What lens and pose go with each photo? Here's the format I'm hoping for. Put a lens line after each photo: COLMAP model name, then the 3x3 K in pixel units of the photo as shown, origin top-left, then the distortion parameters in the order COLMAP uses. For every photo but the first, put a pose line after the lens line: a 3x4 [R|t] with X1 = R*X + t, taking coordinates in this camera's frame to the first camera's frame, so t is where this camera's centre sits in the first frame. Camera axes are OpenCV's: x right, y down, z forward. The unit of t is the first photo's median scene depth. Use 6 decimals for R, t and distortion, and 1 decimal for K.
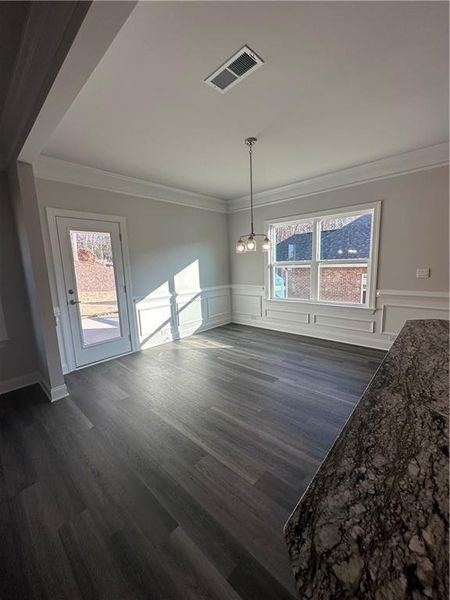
lens RADIAL K [[238.5, 0, 225.1], [0, 238.5, 304.2], [0, 0, 1]] dist [0.001197, -0.000647]
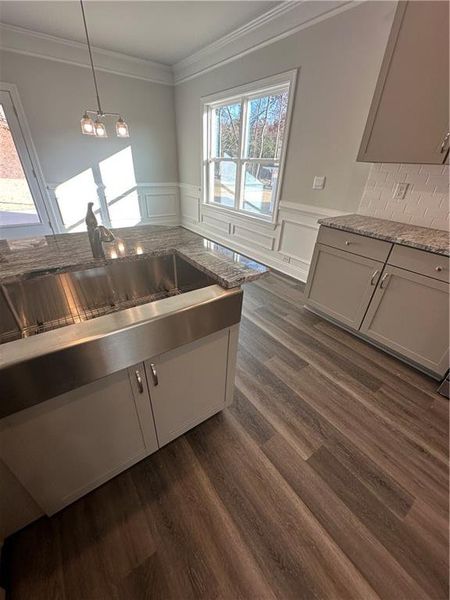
lens RADIAL K [[238.5, 0, 224.1], [0, 238.5, 300.0], [0, 0, 1]] dist [0.001197, -0.000647]
pose [[0.974859, 0.168175, -0.146177, 0.474114], [-0.106756, 0.928336, 0.356083, -0.009275], [0.195585, -0.331526, 0.922950, 0.035802]]
